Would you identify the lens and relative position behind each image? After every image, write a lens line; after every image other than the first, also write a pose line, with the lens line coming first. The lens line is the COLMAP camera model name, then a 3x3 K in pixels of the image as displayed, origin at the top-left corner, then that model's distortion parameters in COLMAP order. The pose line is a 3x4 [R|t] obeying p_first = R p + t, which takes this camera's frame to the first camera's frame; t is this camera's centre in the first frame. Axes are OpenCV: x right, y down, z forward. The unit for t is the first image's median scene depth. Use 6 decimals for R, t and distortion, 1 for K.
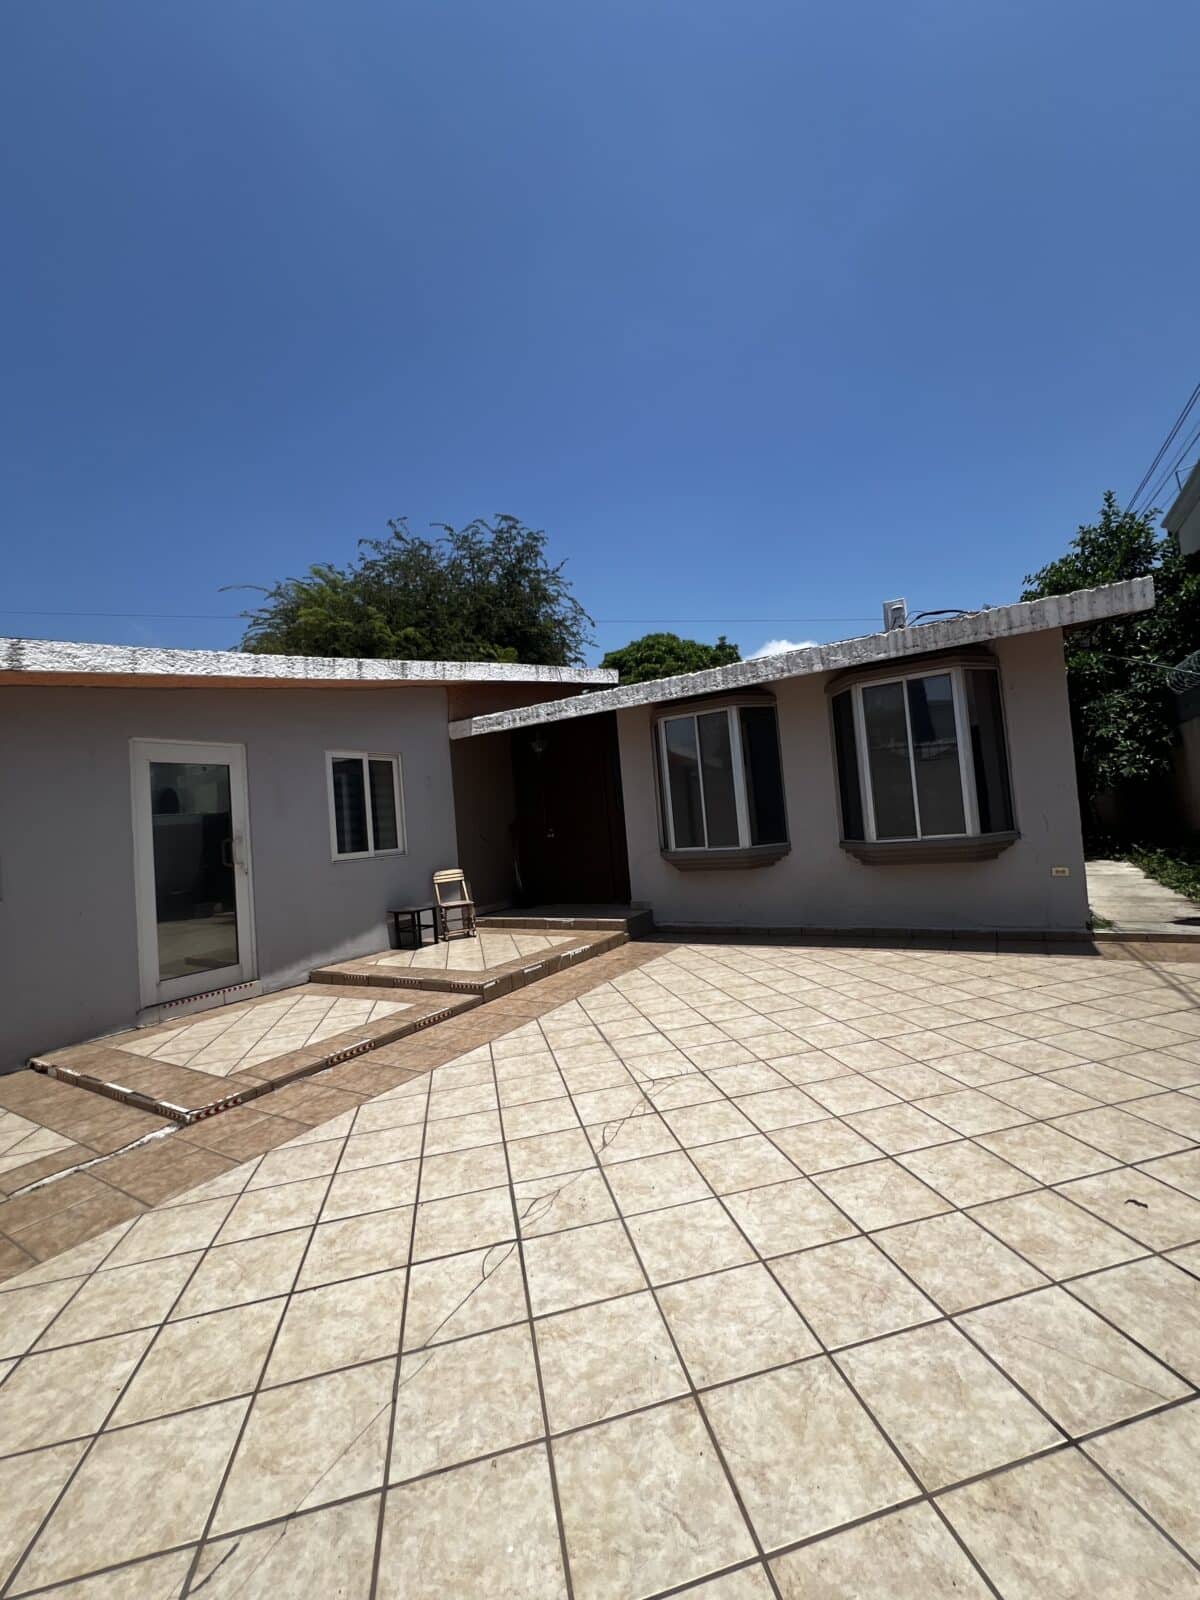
lens RADIAL K [[642.3, 0, 599.1], [0, 642.3, 794.4], [0, 0, 1]] dist [-0.001739, 0.000838]
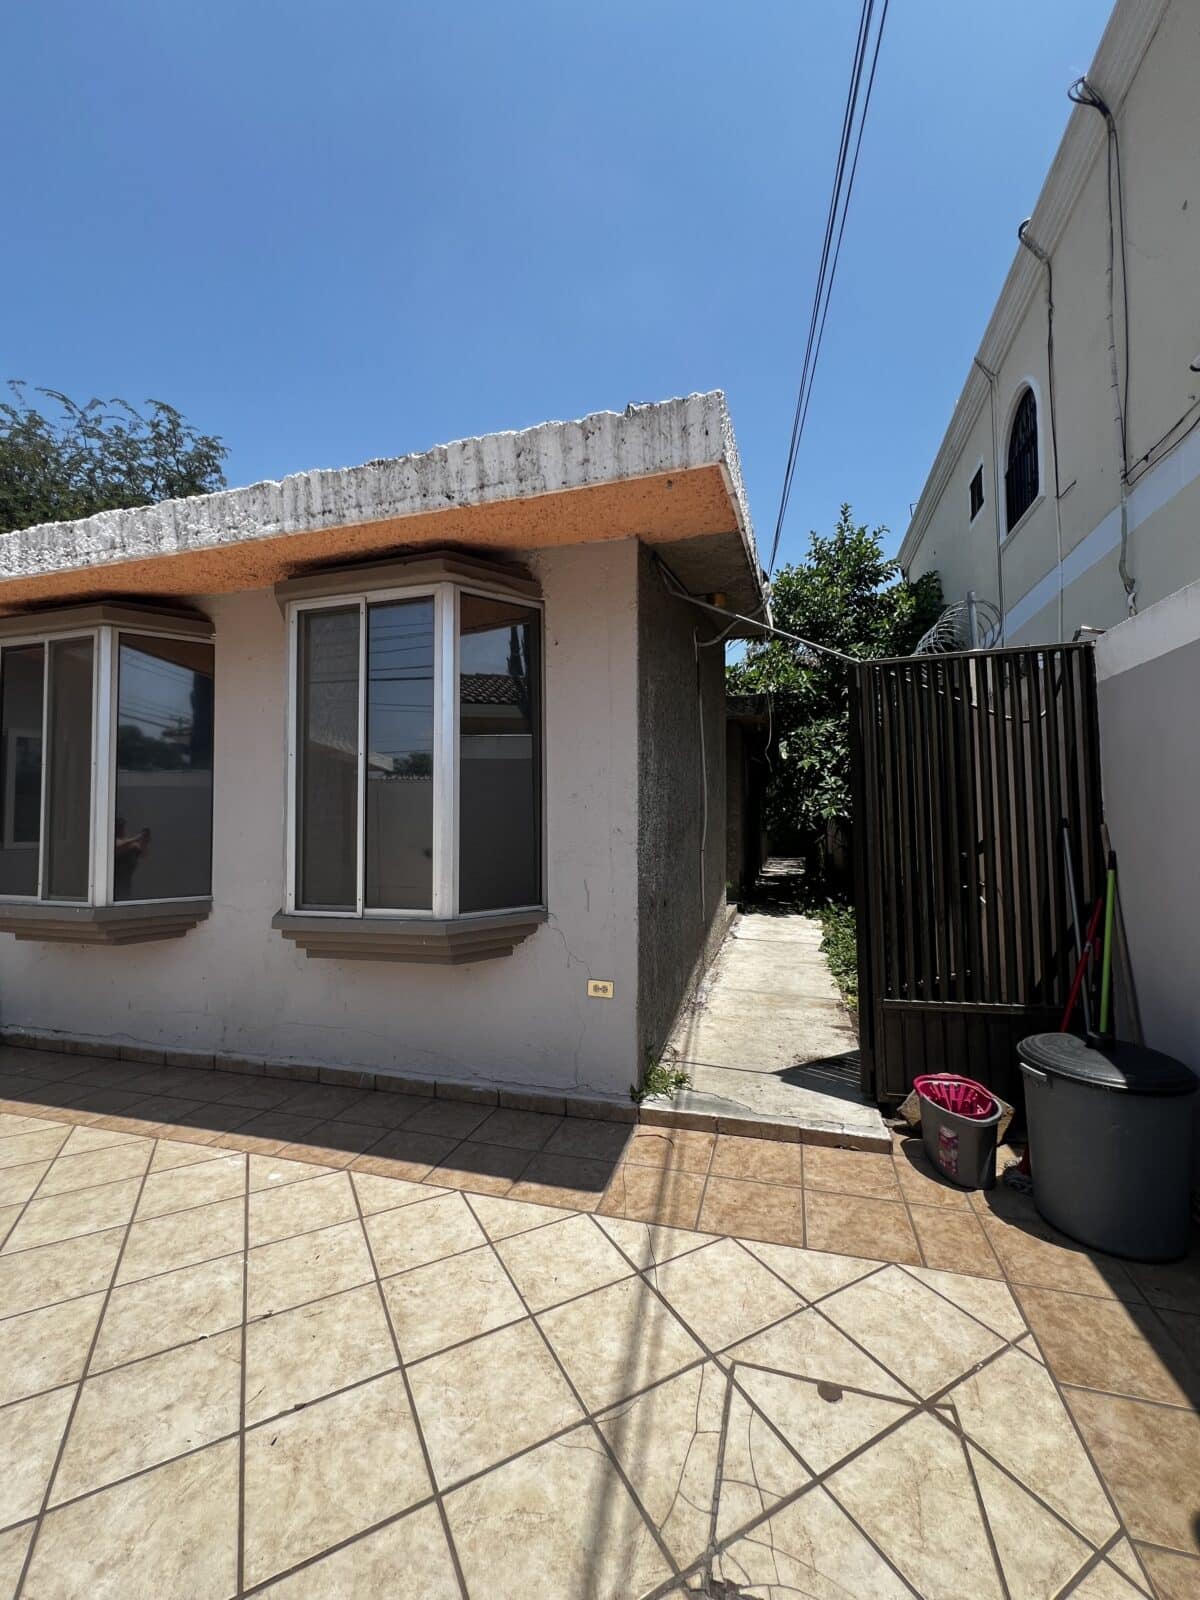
lens RADIAL K [[642.3, 0, 599.5], [0, 642.3, 793.5], [0, 0, 1]] dist [-0.001739, 0.000838]
pose [[0.960452, 0.084024, 0.265465, 0.517943], [-0.080652, 0.996463, -0.023597, -0.027948], [-0.266509, 0.001254, 0.963832, 0.443585]]
